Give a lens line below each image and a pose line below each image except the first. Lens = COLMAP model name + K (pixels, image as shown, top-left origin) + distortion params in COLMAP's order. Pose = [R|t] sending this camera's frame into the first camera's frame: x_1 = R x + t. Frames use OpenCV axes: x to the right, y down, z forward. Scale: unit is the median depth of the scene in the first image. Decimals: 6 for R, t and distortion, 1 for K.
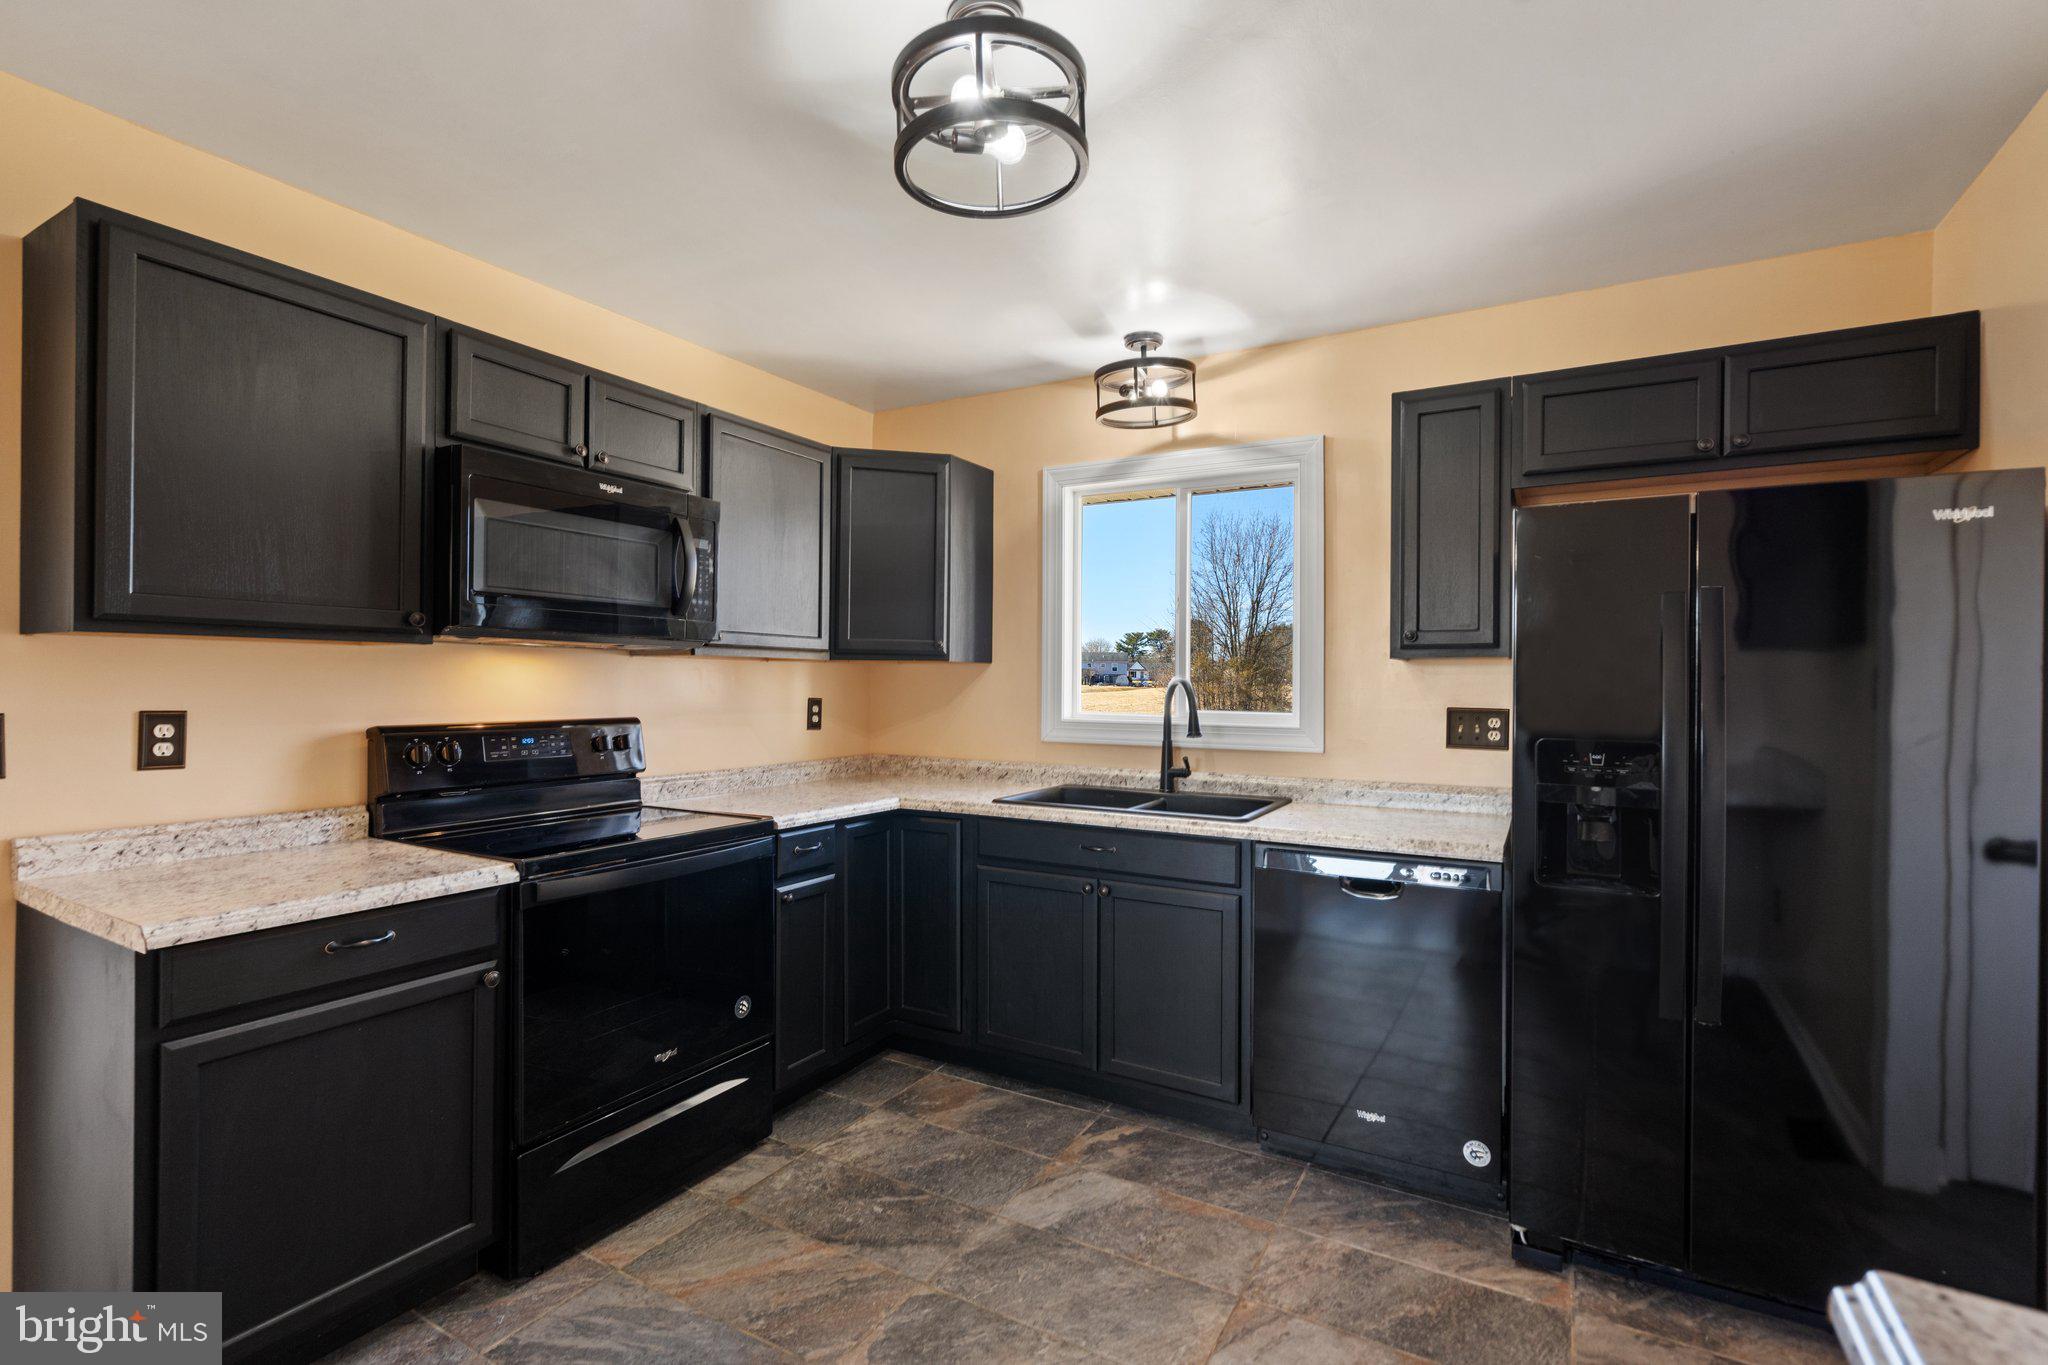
lens RADIAL K [[943.0, 0, 1023.6], [0, 943.0, 682.0], [0, 0, 1]] dist [0.001174, 0.000514]
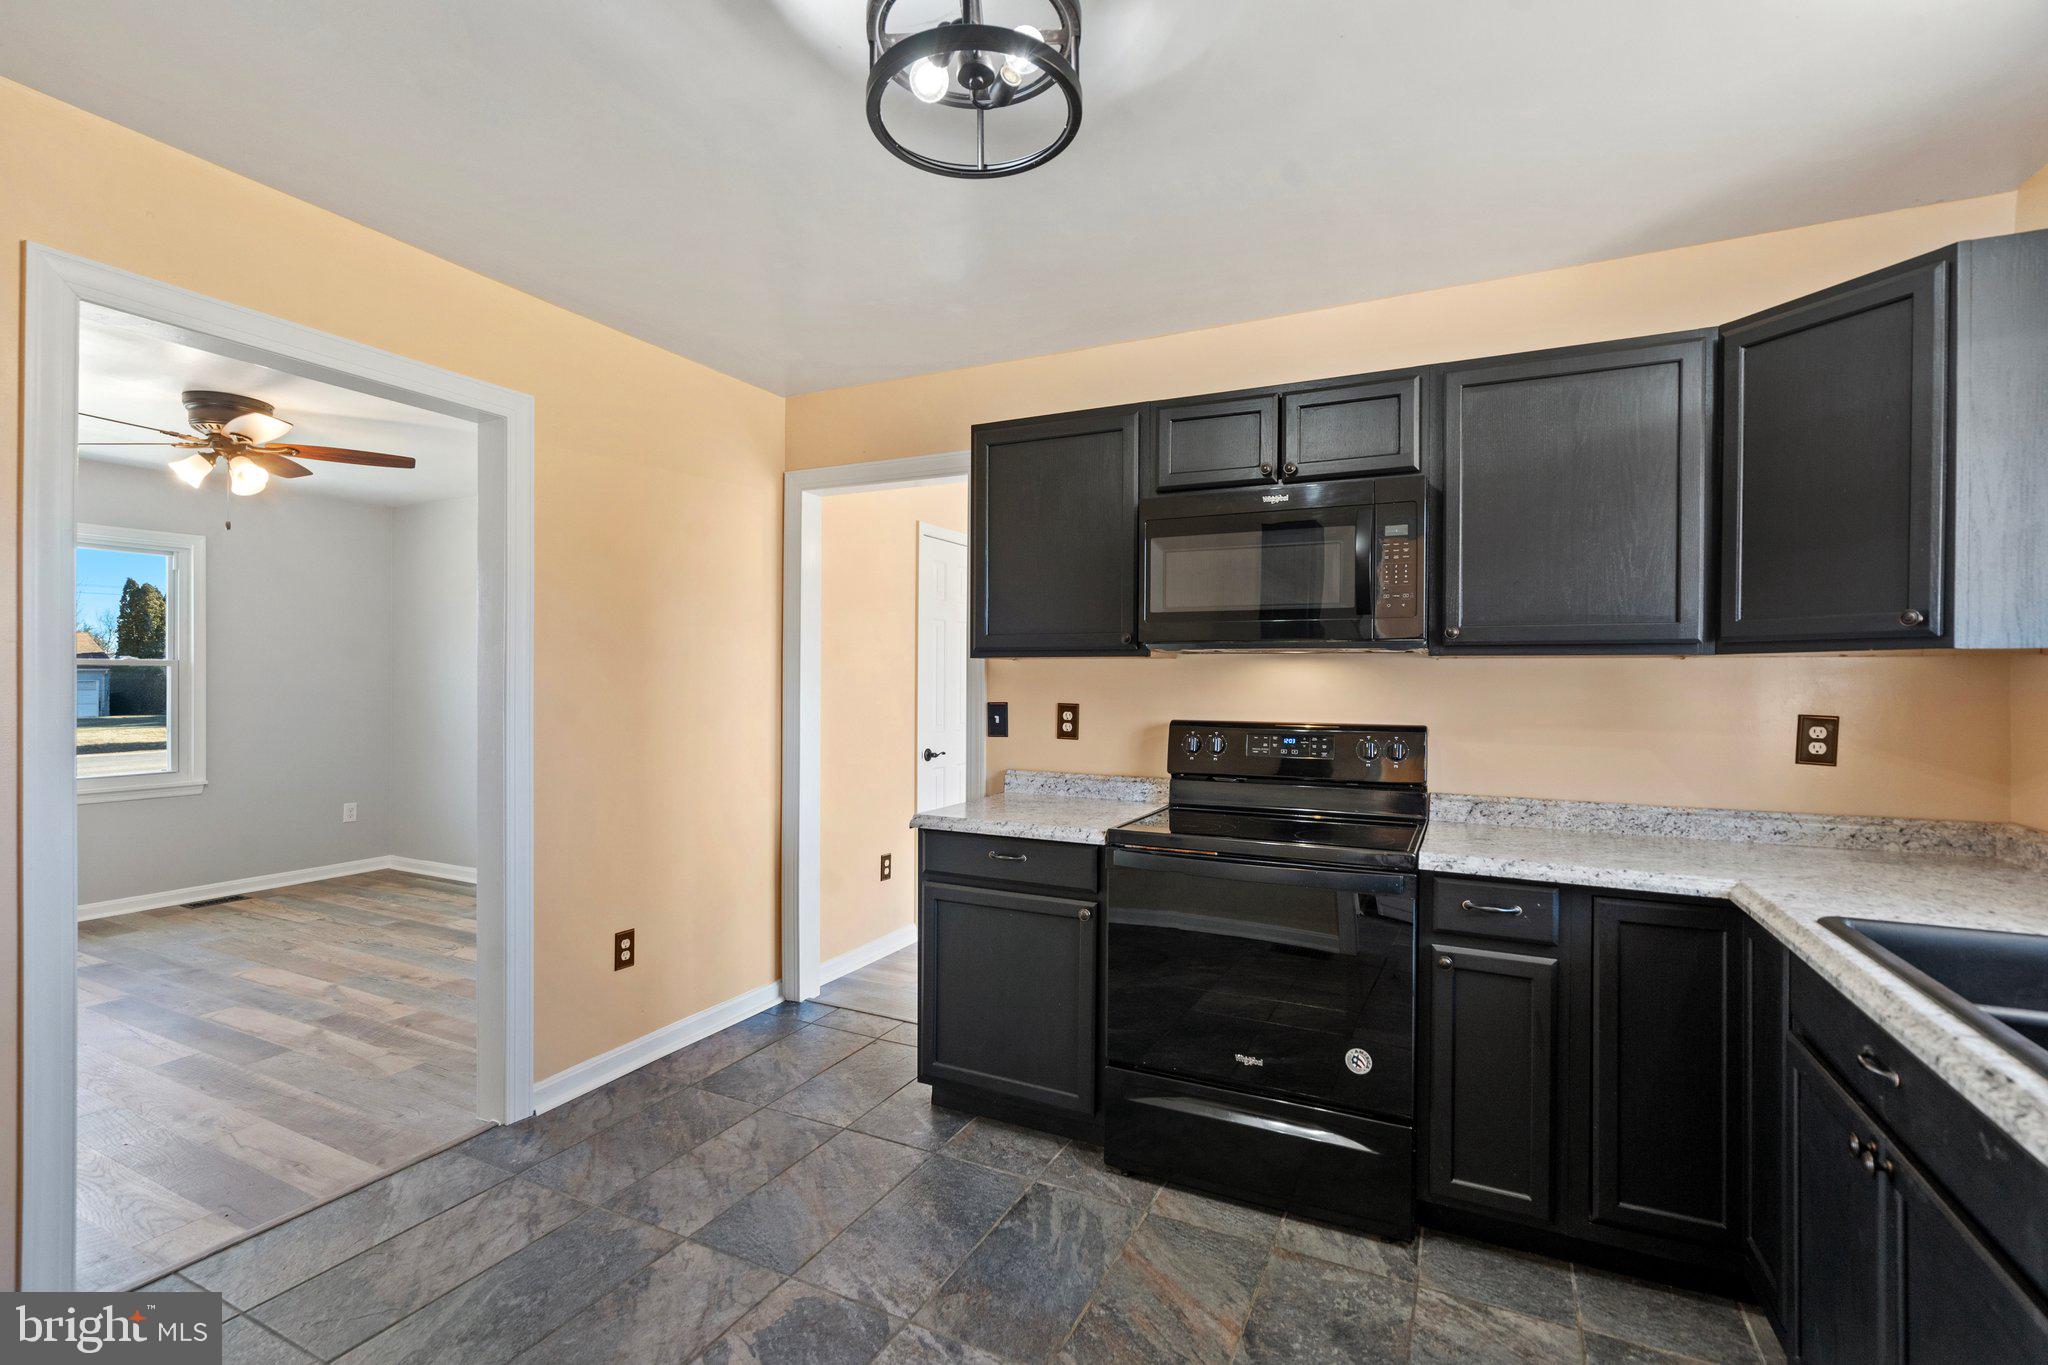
lens RADIAL K [[943.0, 0, 985.7], [0, 943.0, 674.7], [0, 0, 1]] dist [0.001174, 0.000514]
pose [[0.037096, -0.006399, -0.999291, 0.564647], [-0.001053, 0.999979, -0.006443, -0.006599], [0.999311, 0.001291, 0.037088, 0.629237]]
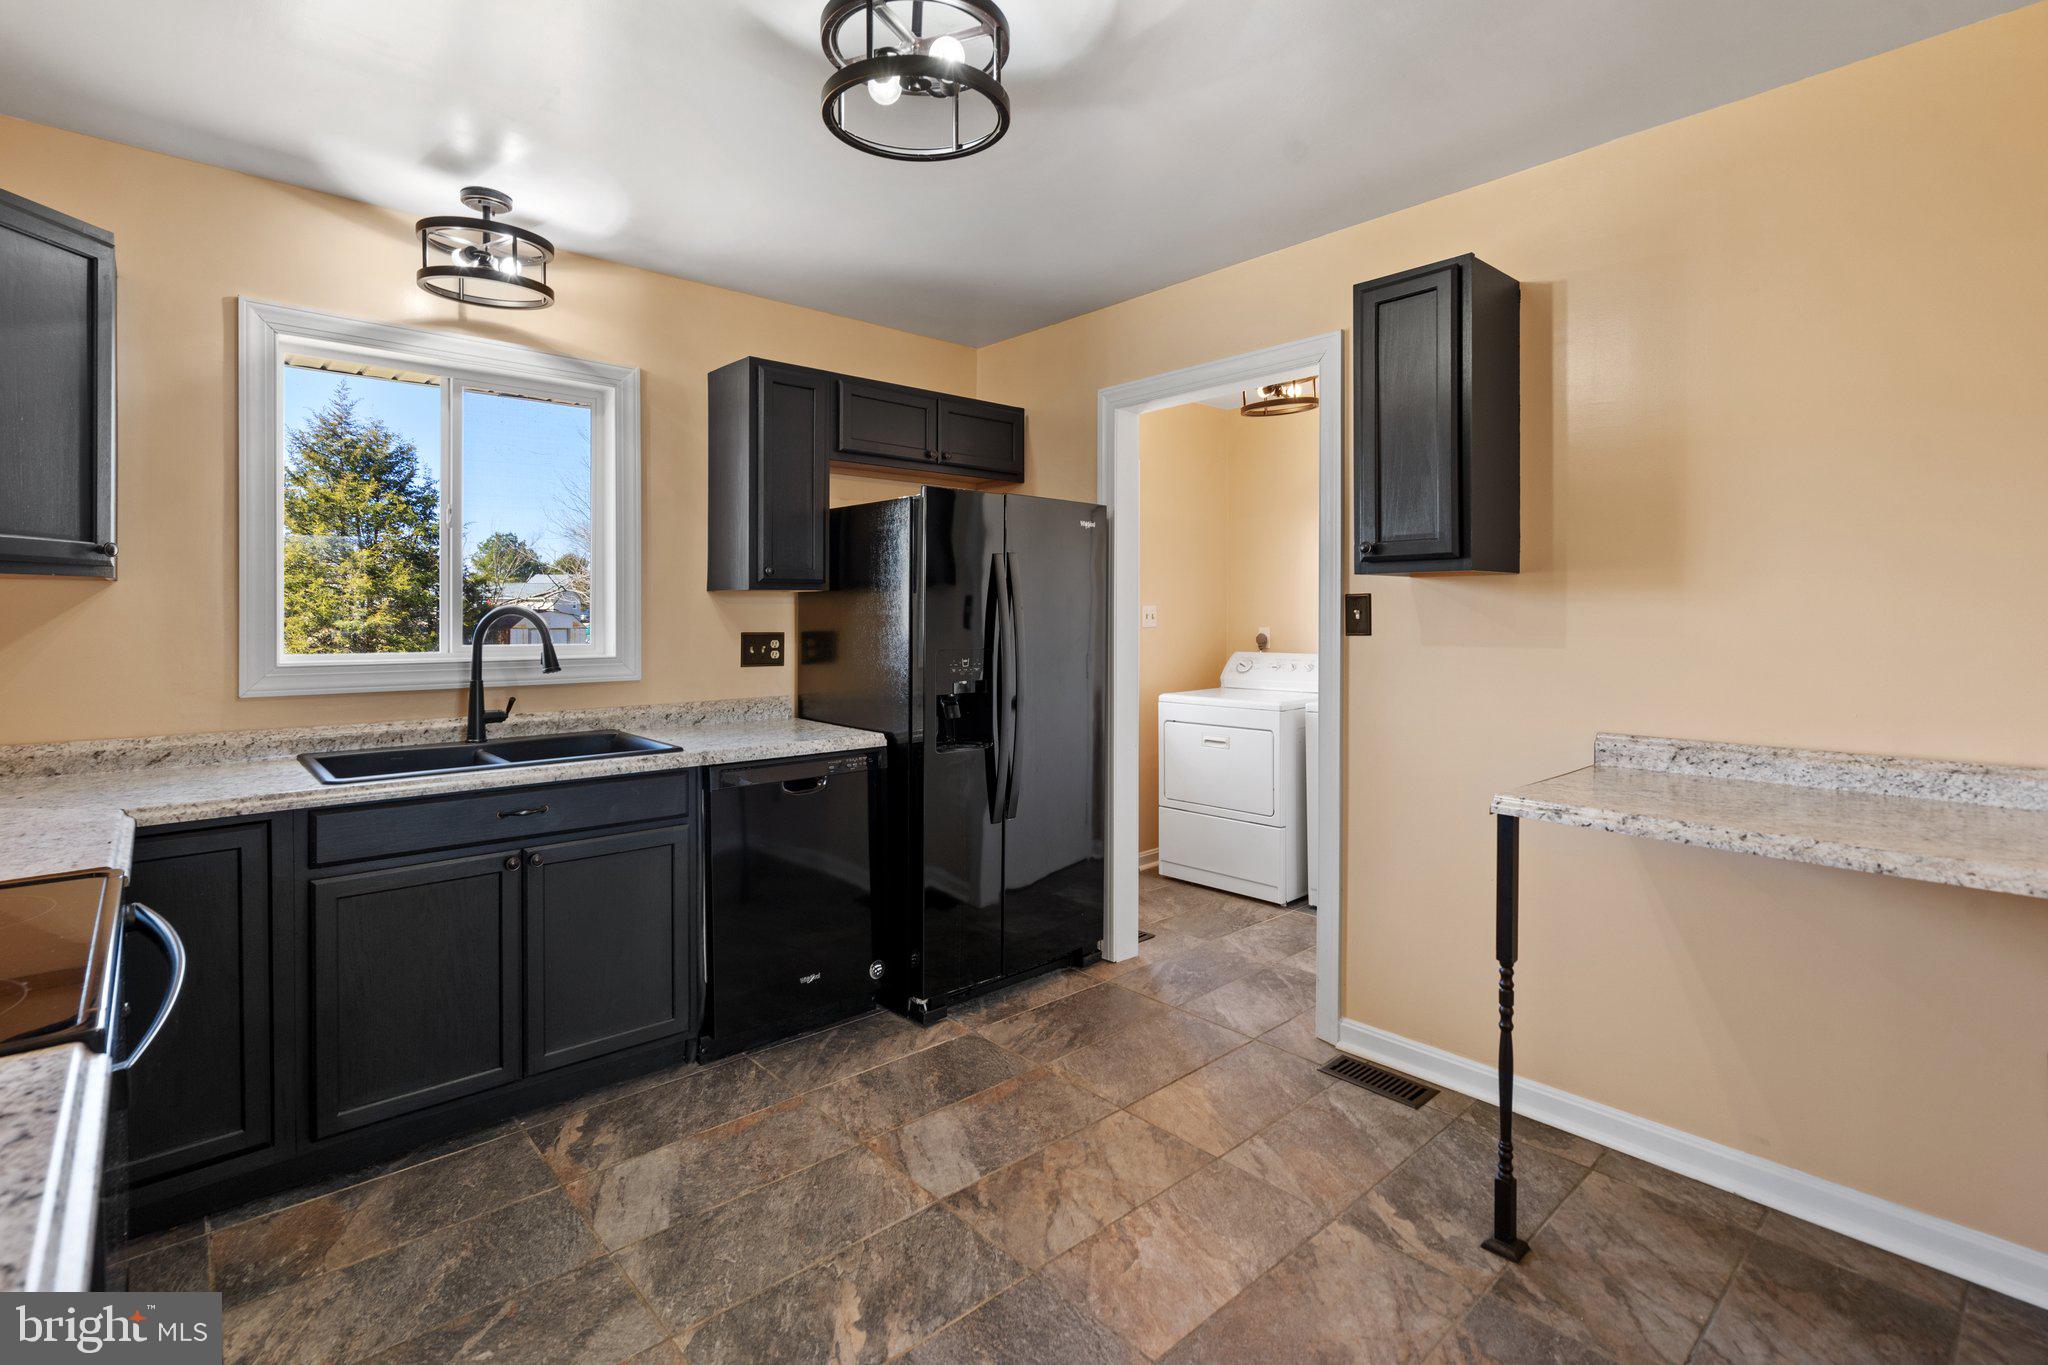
lens RADIAL K [[943.0, 0, 1013.7], [0, 943.0, 616.8], [0, 0, 1]] dist [0.001174, 0.000514]
pose [[0.319196, -0.007739, 0.947657, -0.624312], [-0.000138, 0.999966, 0.008212, -0.002095], [-0.947689, -0.002752, 0.319184, 0.356483]]
